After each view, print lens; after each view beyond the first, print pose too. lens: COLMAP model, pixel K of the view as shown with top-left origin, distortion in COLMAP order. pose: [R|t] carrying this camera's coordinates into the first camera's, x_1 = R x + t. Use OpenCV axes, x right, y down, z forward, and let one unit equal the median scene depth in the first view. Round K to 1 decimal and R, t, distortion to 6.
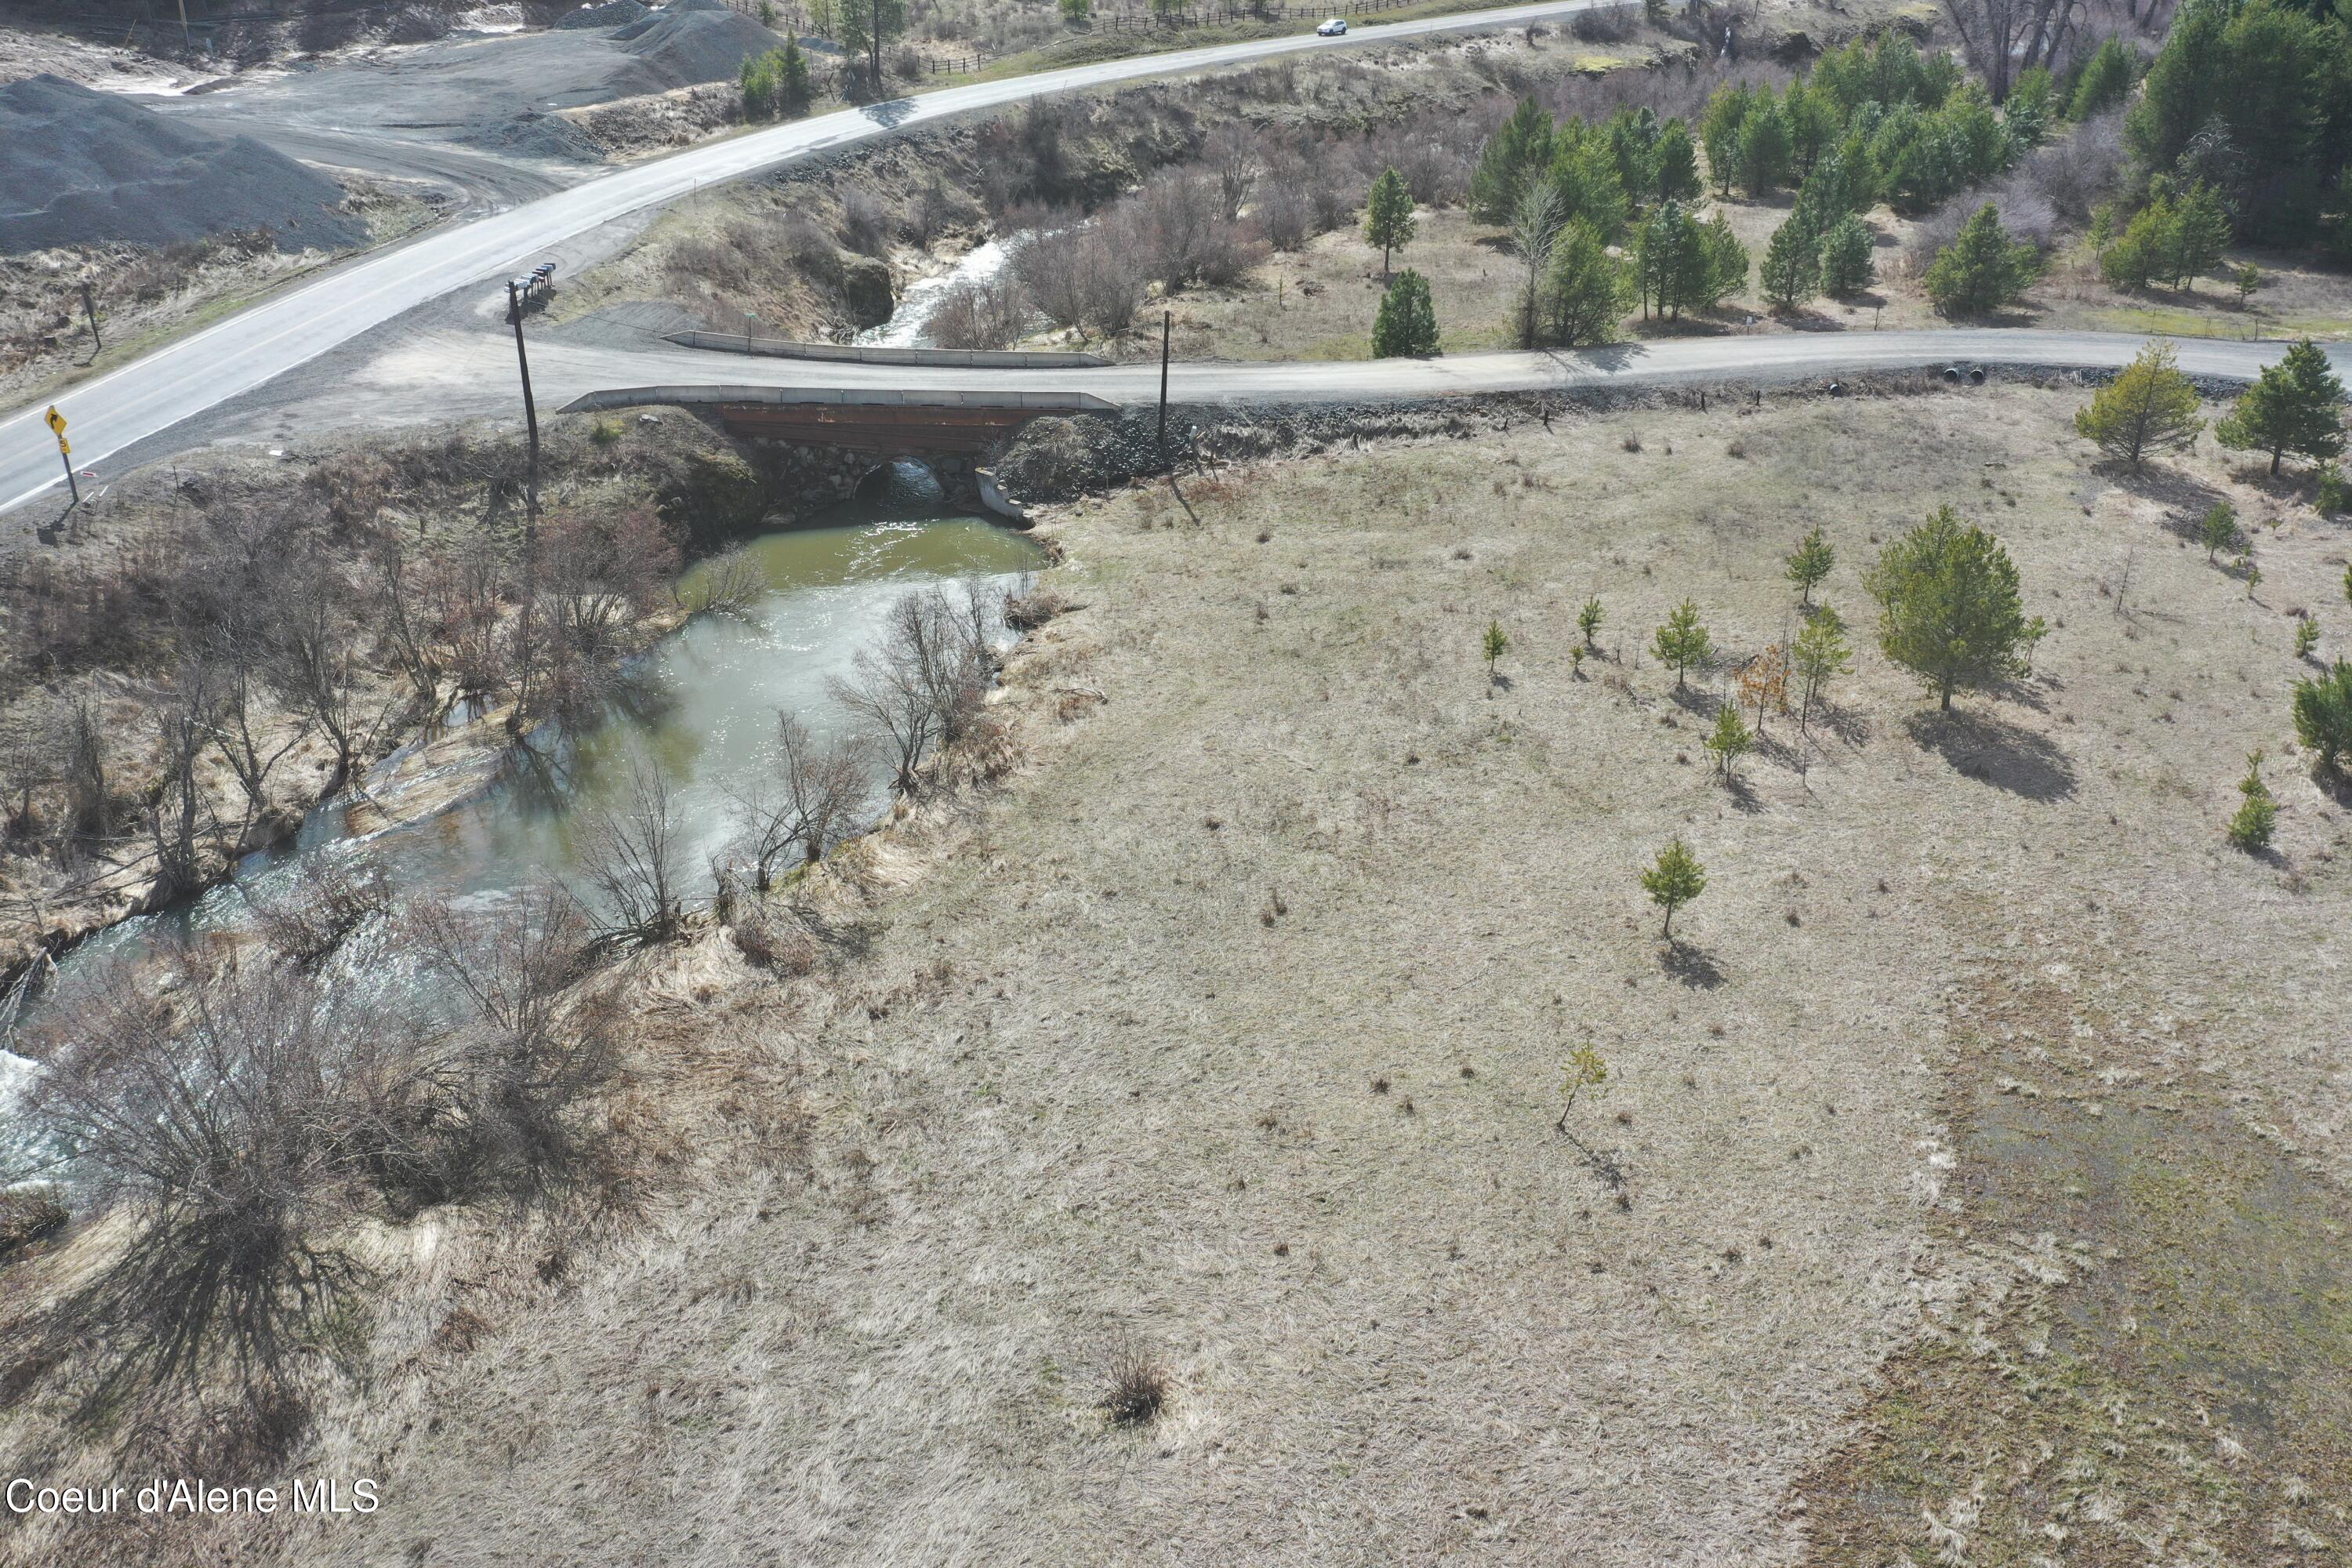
lens RADIAL K [[1846.7, 0, 1177.4], [0, 1846.7, 789.4], [0, 0, 1]] dist [-0.003925, 0.001546]
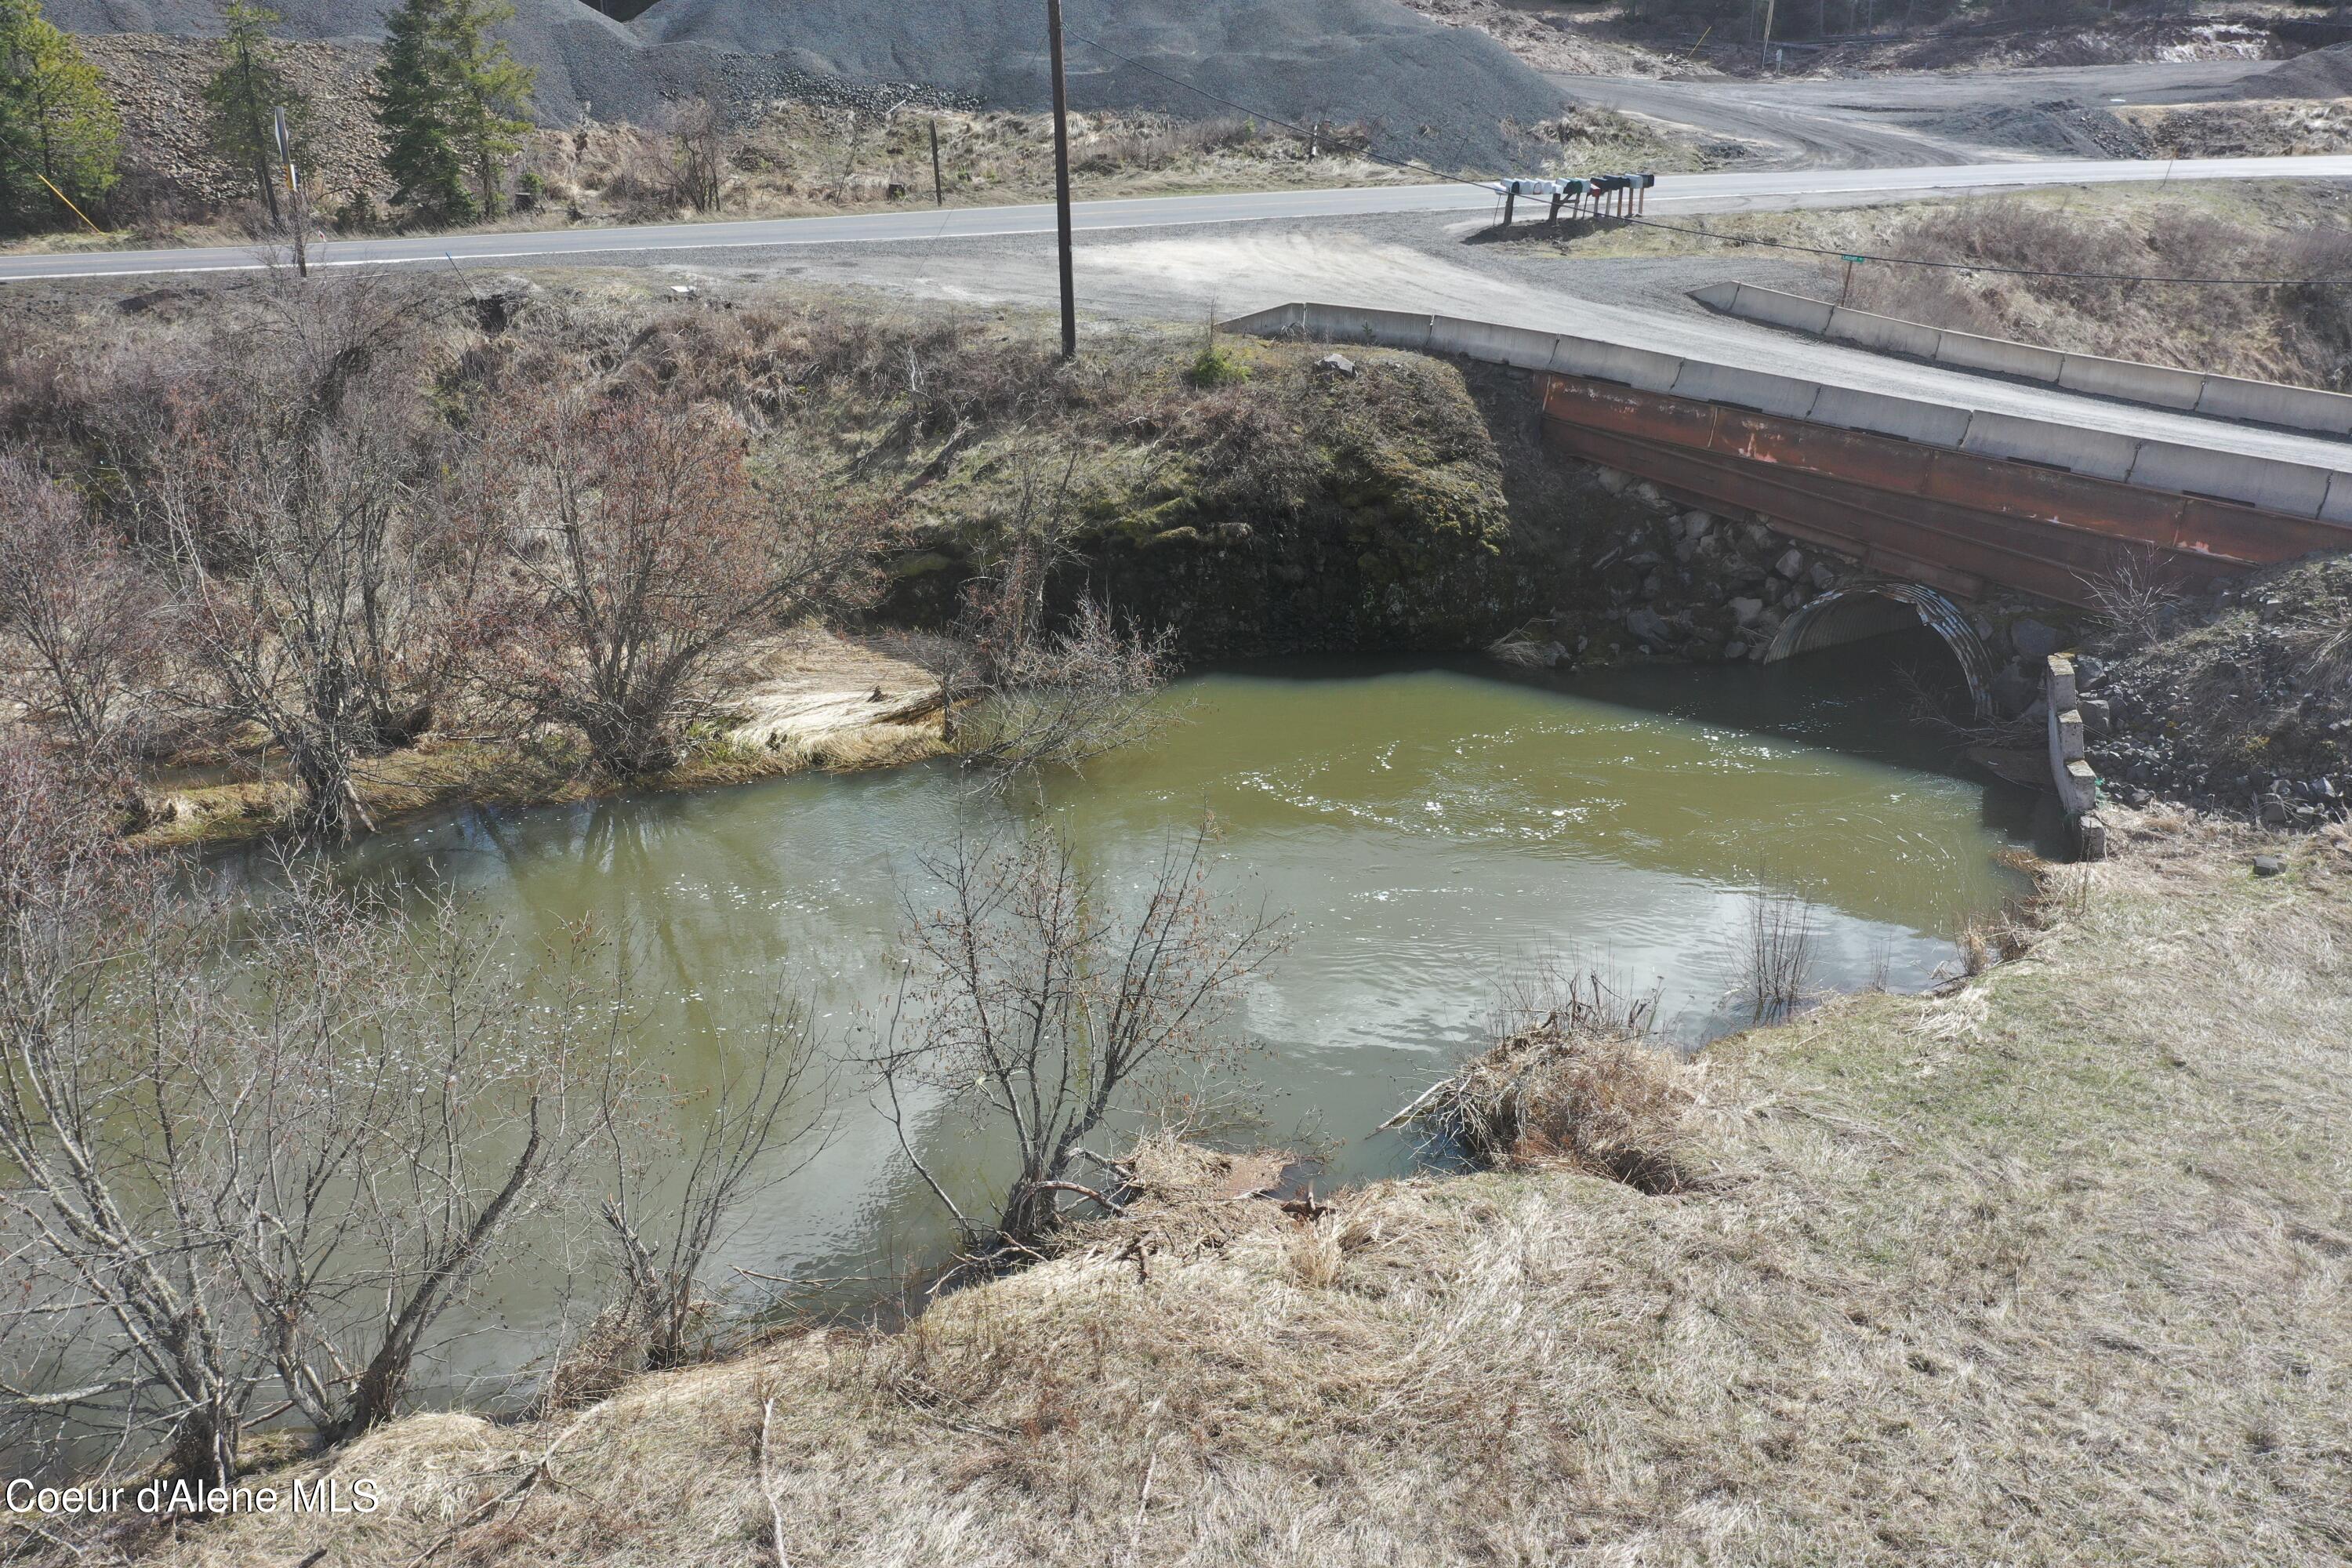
lens RADIAL K [[1846.7, 0, 1177.4], [0, 1846.7, 789.4], [0, 0, 1]] dist [-0.003925, 0.001546]
pose [[0.571000, 0.281263, -0.771265, 0.062953], [-0.370529, 0.926640, 0.063607, -0.116712], [0.732576, 0.249456, 0.633328, 0.698164]]
